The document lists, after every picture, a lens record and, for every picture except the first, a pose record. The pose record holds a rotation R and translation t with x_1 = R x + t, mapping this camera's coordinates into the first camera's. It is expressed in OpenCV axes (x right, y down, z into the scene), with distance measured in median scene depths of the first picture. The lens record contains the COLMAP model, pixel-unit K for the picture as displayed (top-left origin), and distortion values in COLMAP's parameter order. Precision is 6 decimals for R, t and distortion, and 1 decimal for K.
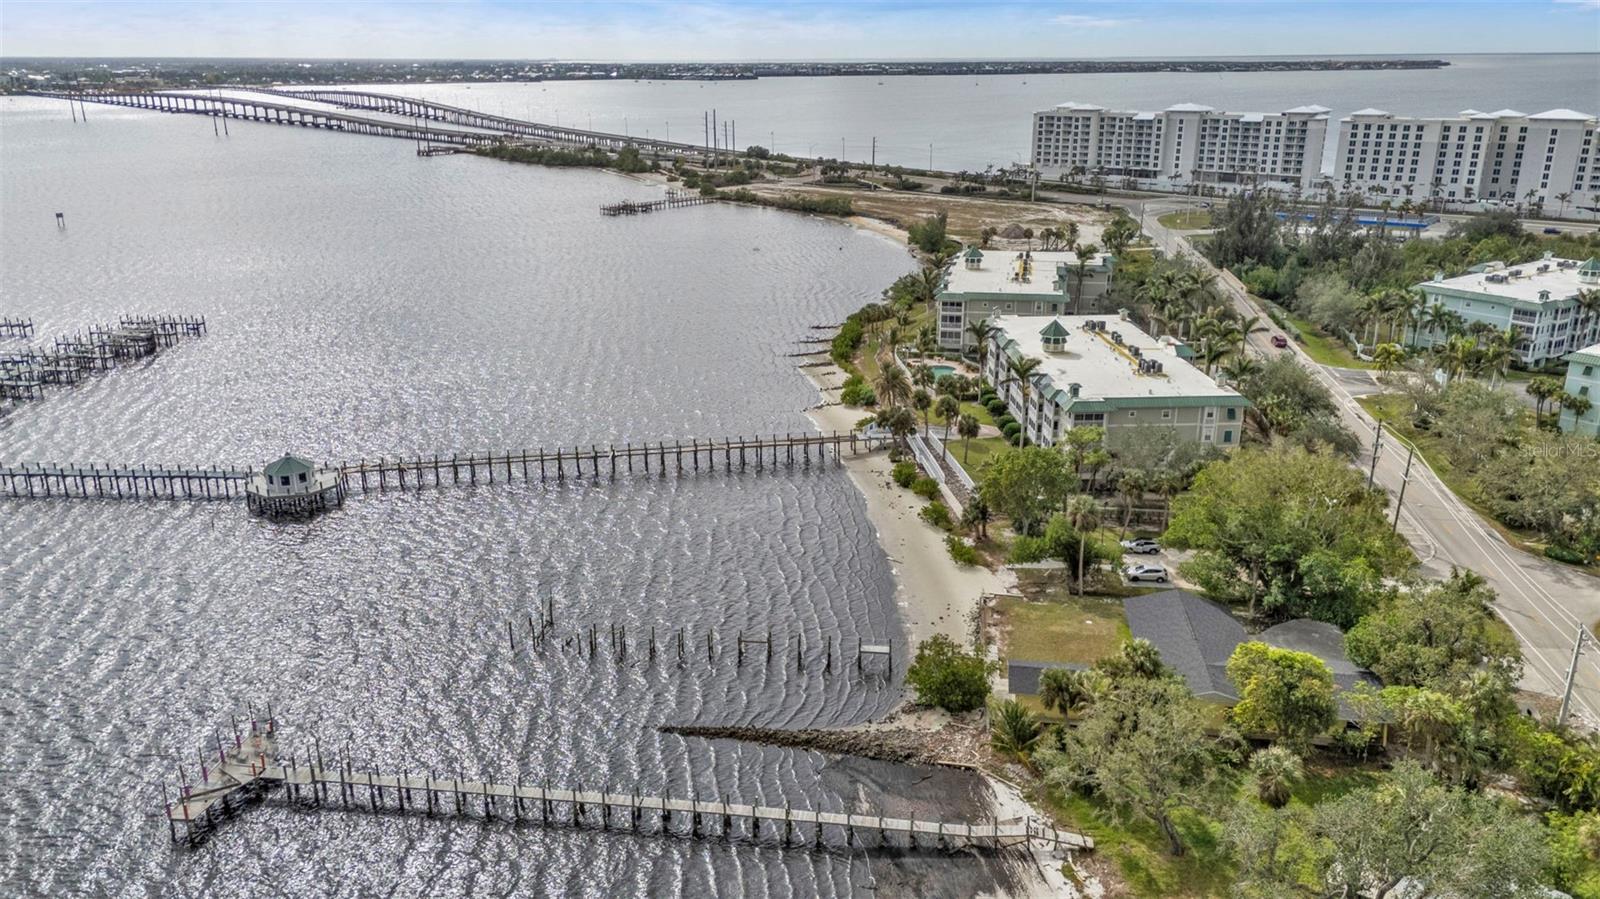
lens RADIAL K [[1173.2, 0, 801.4], [0, 1173.2, 447.8], [0, 0, 1]] dist [0.064309, -0.052458]
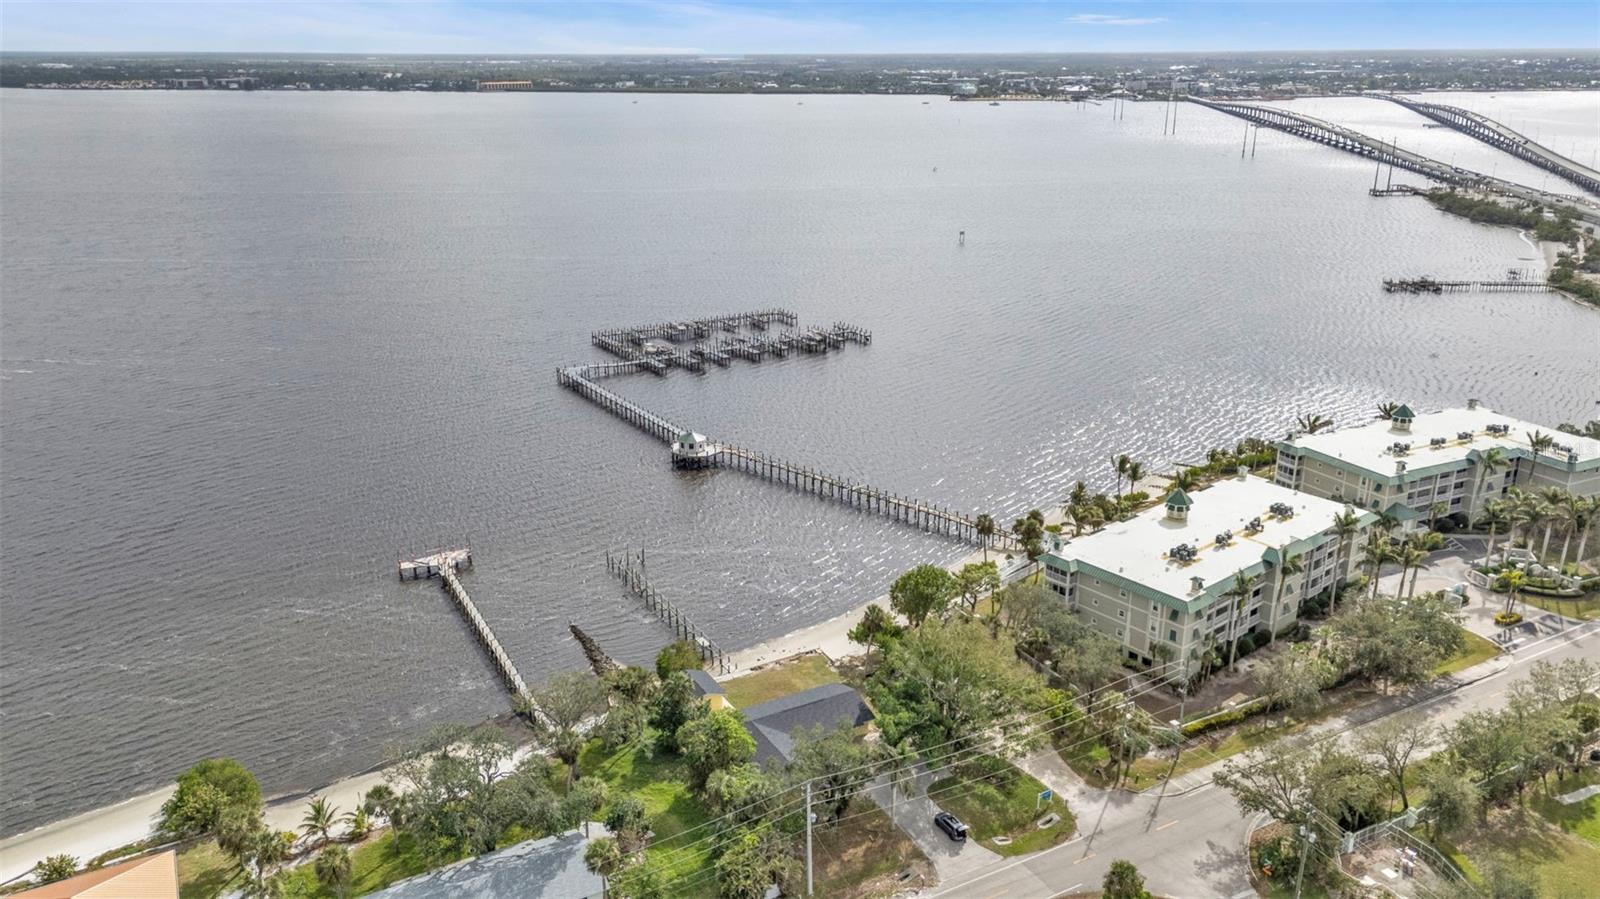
lens RADIAL K [[1173.2, 0, 801.4], [0, 1173.2, 447.8], [0, 0, 1]] dist [0.064309, -0.052458]
pose [[0.604784, 0.256149, -0.754072, 0.315542], [-0.250131, 0.960043, 0.125503, -0.075654], [0.756089, 0.112715, 0.644690, 0.021887]]
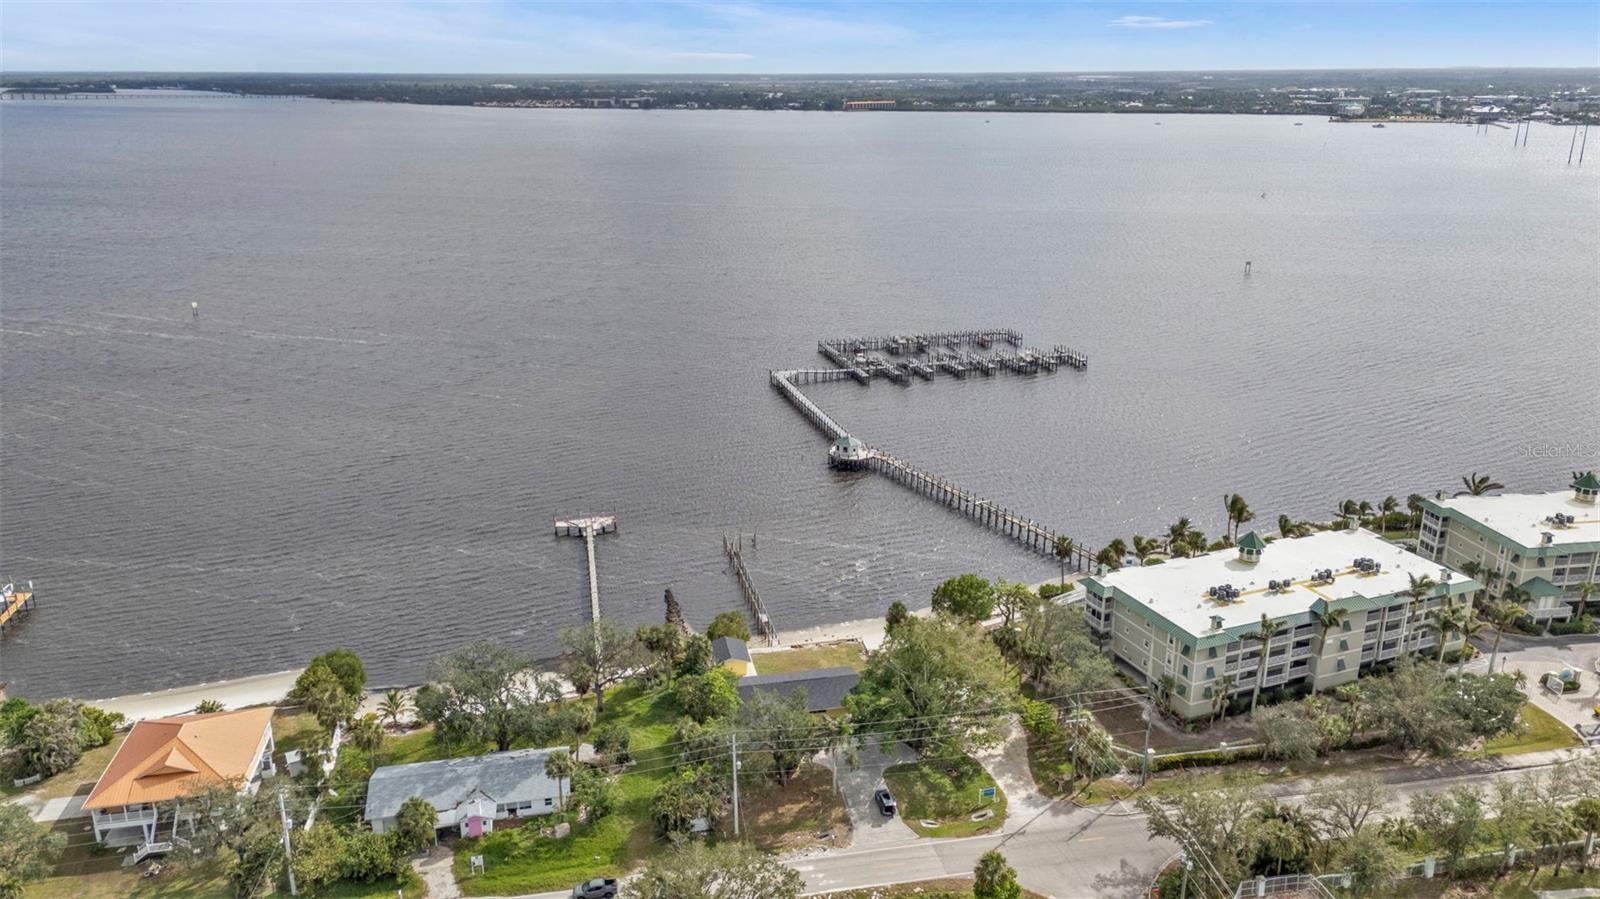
lens RADIAL K [[1173.2, 0, 801.4], [0, 1173.2, 447.8], [0, 0, 1]] dist [0.064309, -0.052458]
pose [[0.337051, 0.289753, -0.895790, 0.392687], [-0.294323, 0.936204, 0.192083, -0.102891], [0.894299, 0.198910, 0.400829, 0.082833]]
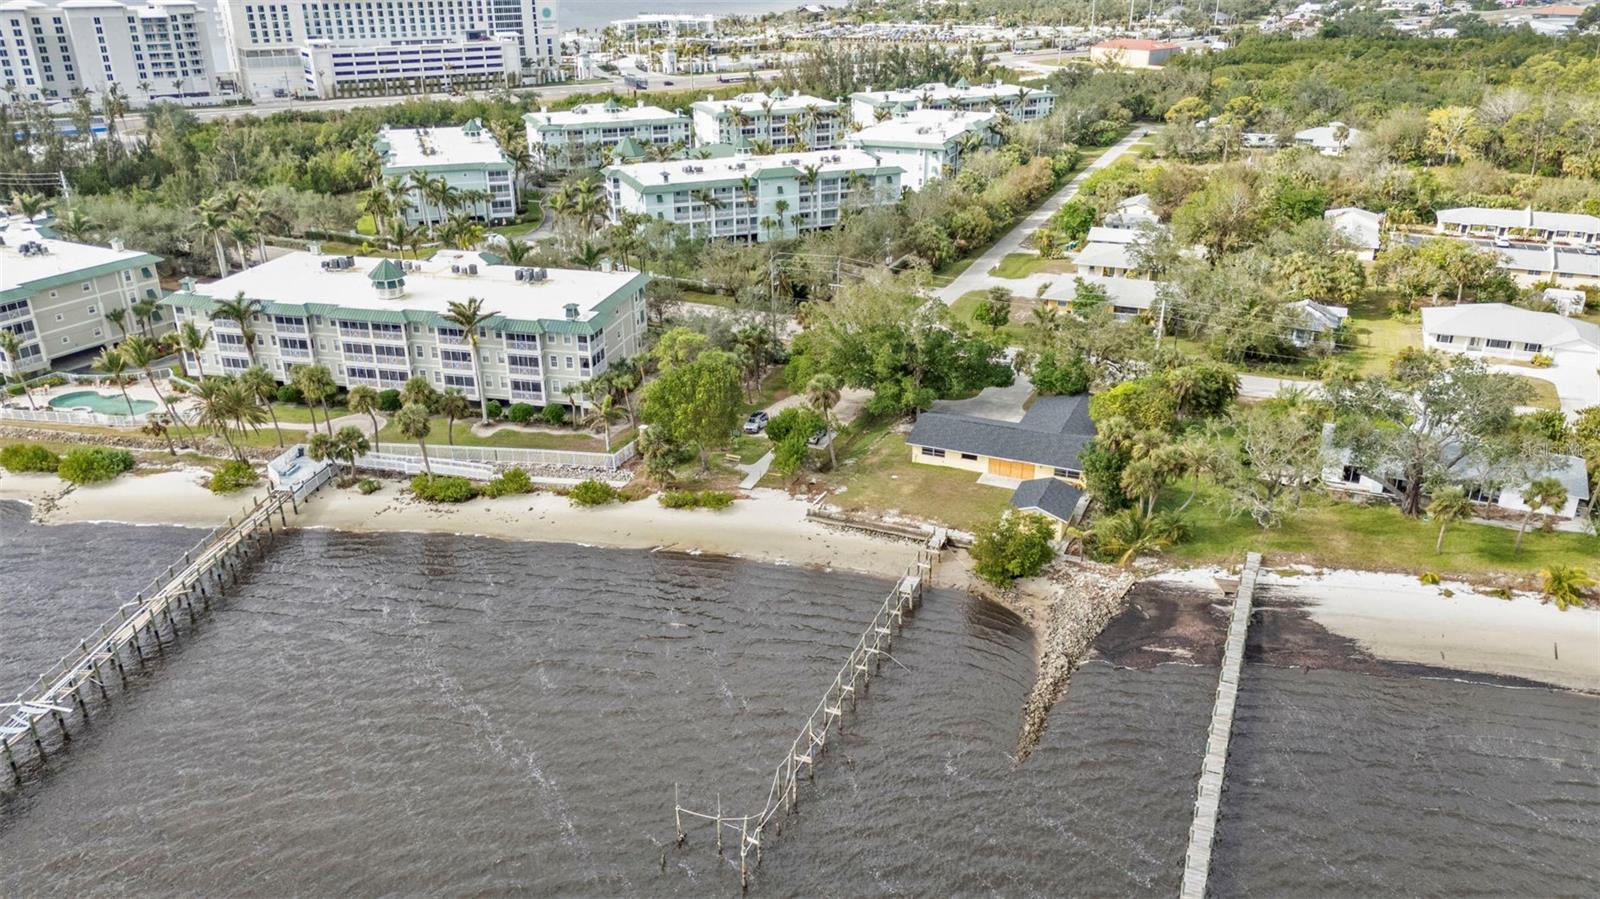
lens RADIAL K [[1172.1, 0, 800.0], [0, 1172.1, 449.5], [0, 0, 1]] dist [0.062777, -0.044119]
pose [[0.264399, -0.378681, 0.886958, -0.186267], [0.307770, 0.904729, 0.294523, -0.055646], [-0.913986, 0.195107, 0.355756, 0.189074]]
